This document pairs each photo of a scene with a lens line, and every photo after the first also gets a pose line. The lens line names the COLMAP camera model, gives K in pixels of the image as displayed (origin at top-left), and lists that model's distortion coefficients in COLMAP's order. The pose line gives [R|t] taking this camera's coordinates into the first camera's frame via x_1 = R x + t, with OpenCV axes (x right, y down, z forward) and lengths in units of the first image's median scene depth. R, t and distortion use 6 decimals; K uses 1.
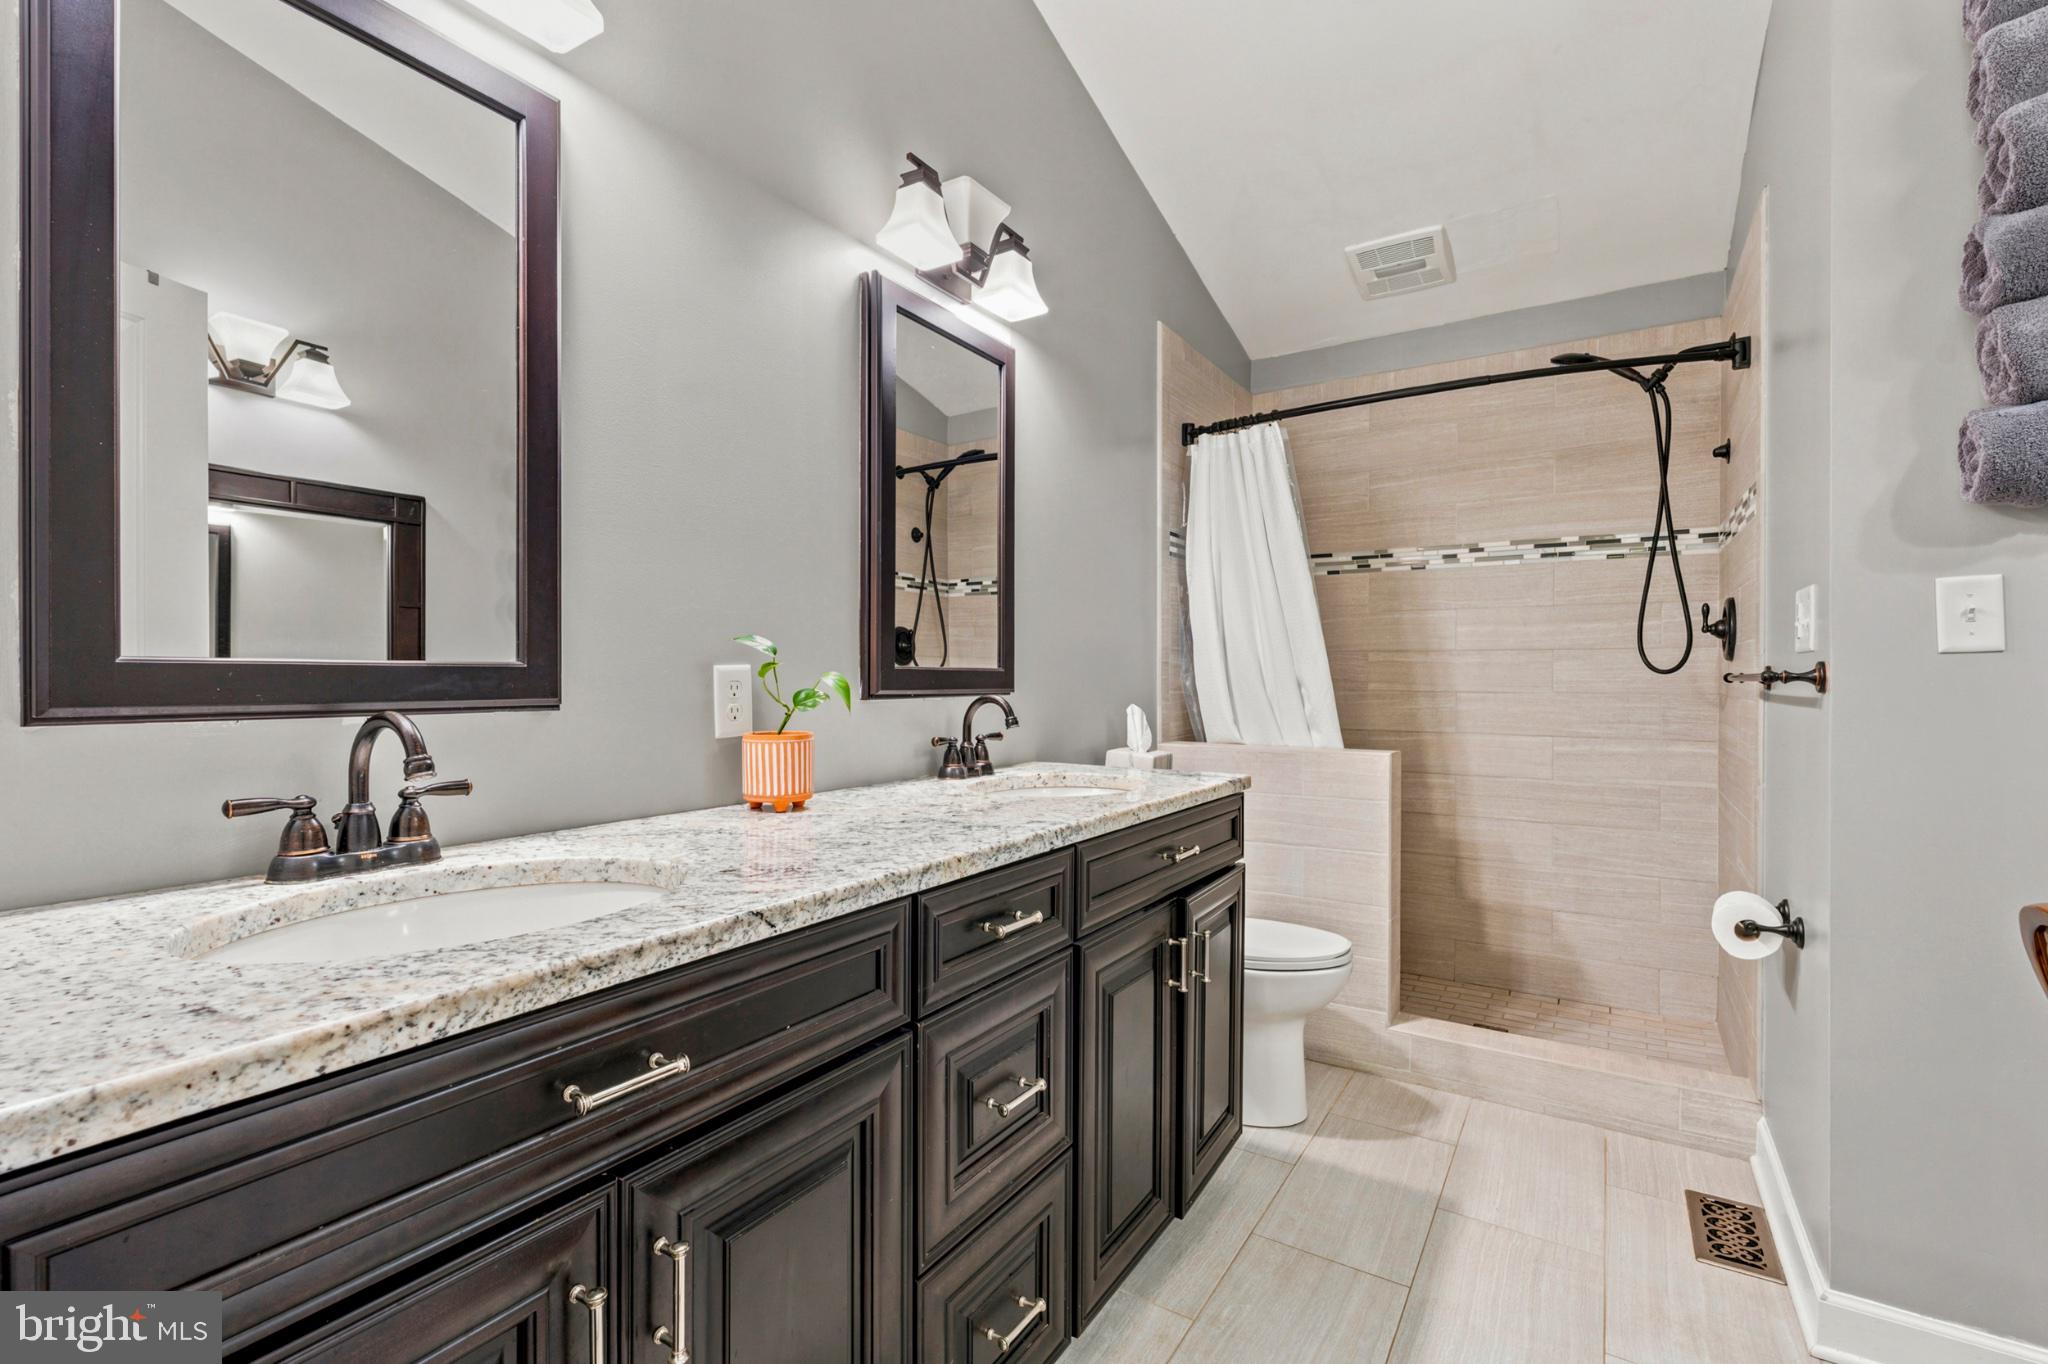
lens RADIAL K [[905.1, 0, 1026.4], [0, 905.1, 680.2], [0, 0, 1]] dist [-0.002156, -0.000208]
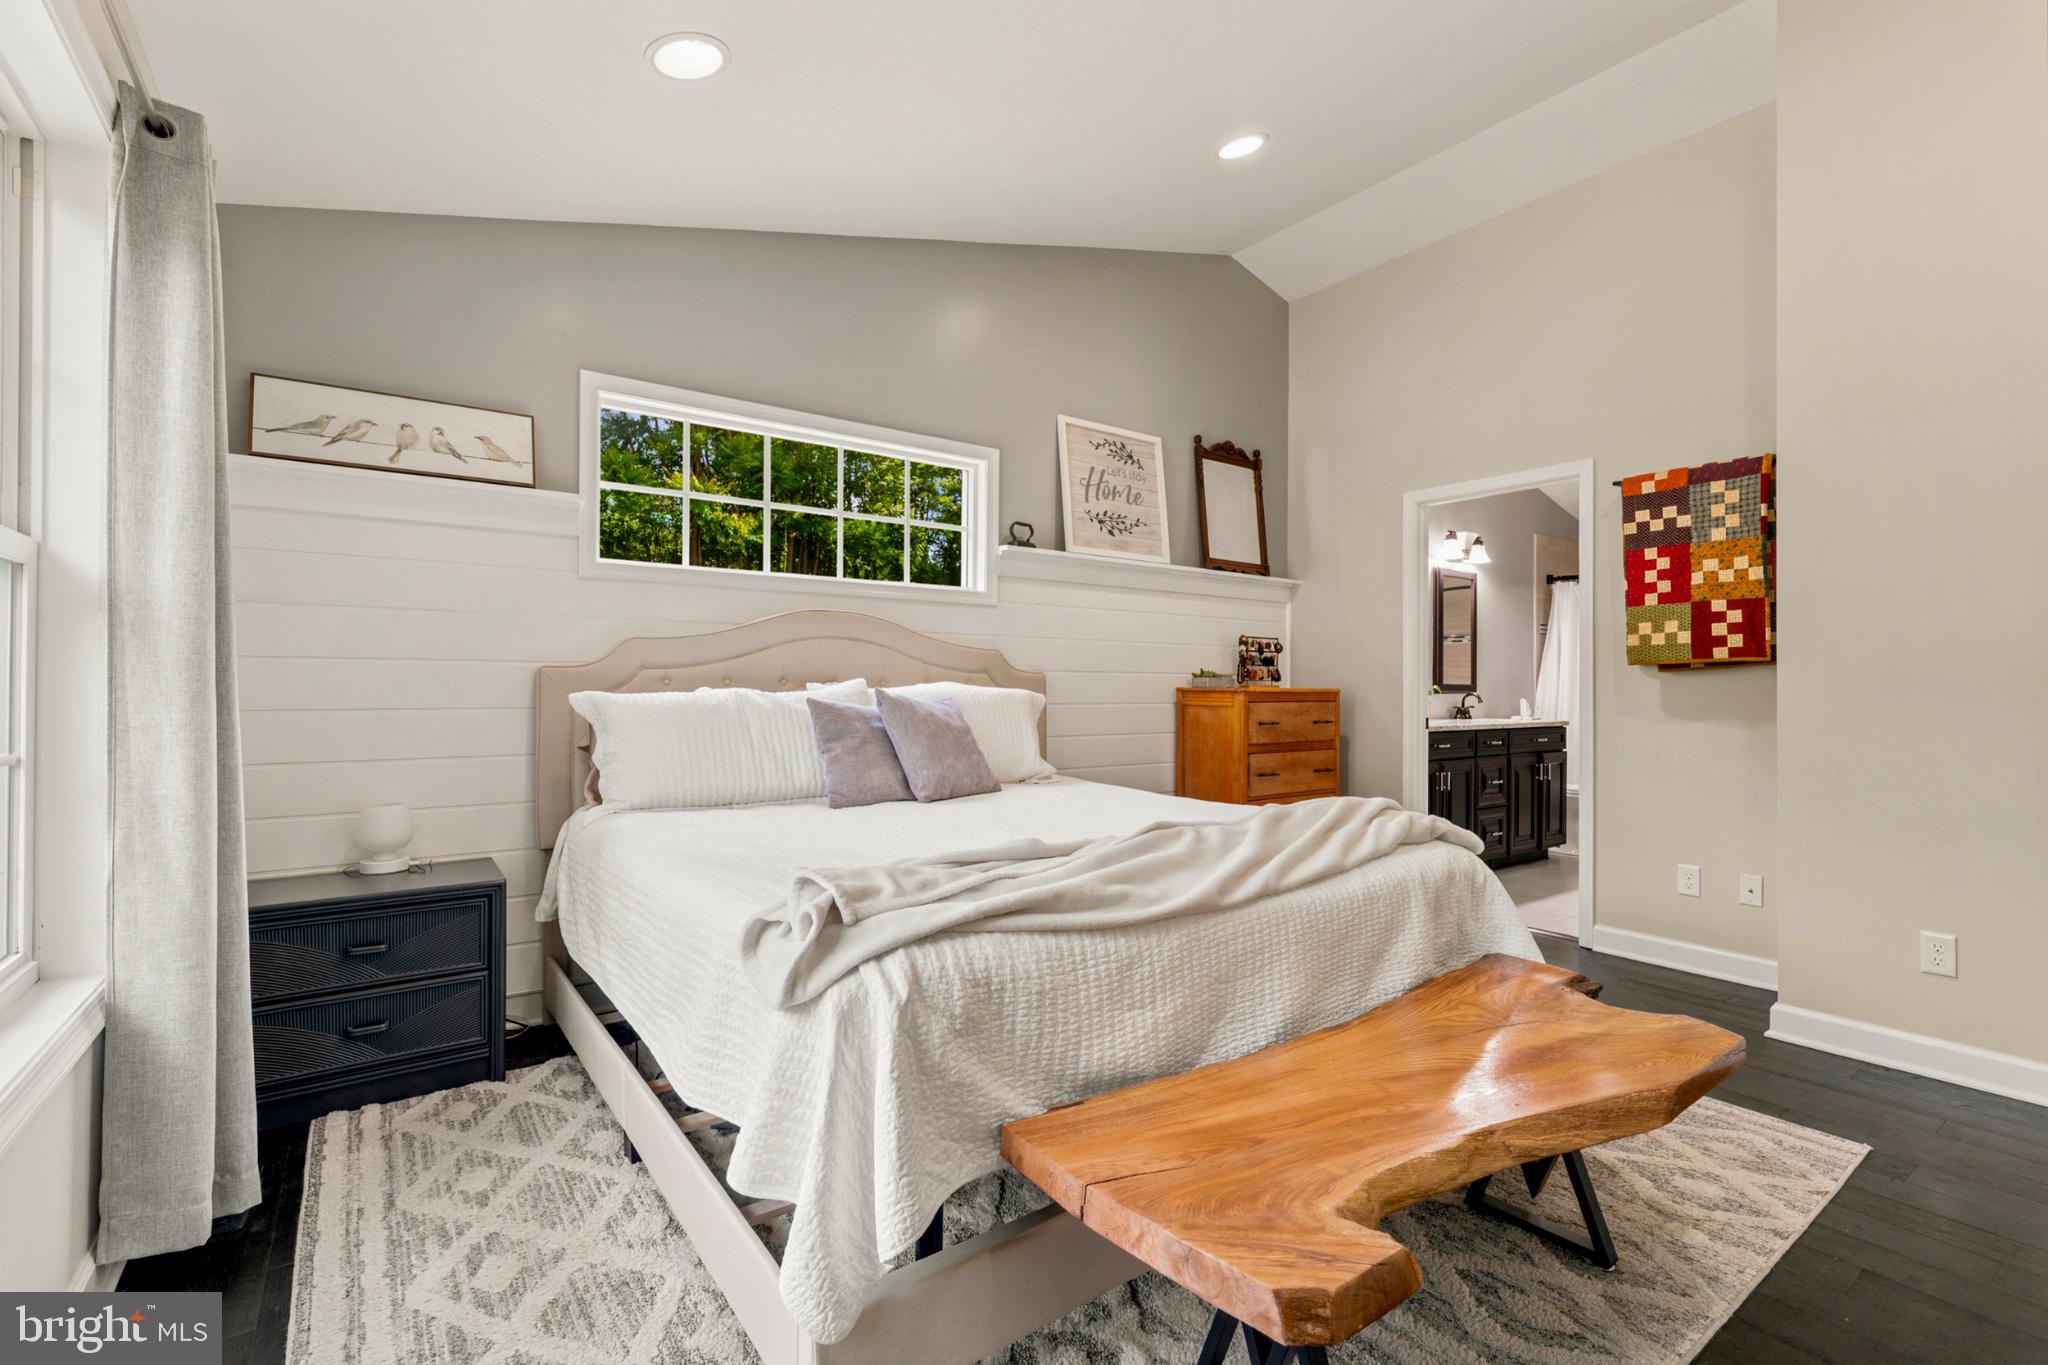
lens RADIAL K [[905.1, 0, 1026.4], [0, 905.1, 680.7], [0, 0, 1]] dist [-0.002156, -0.000208]
pose [[0.929043, 0.001586, -0.369968, -0.299387], [-0.004335, 0.999969, -0.006599, 0.001201], [0.369946, 0.007735, 0.929021, -2.358221]]
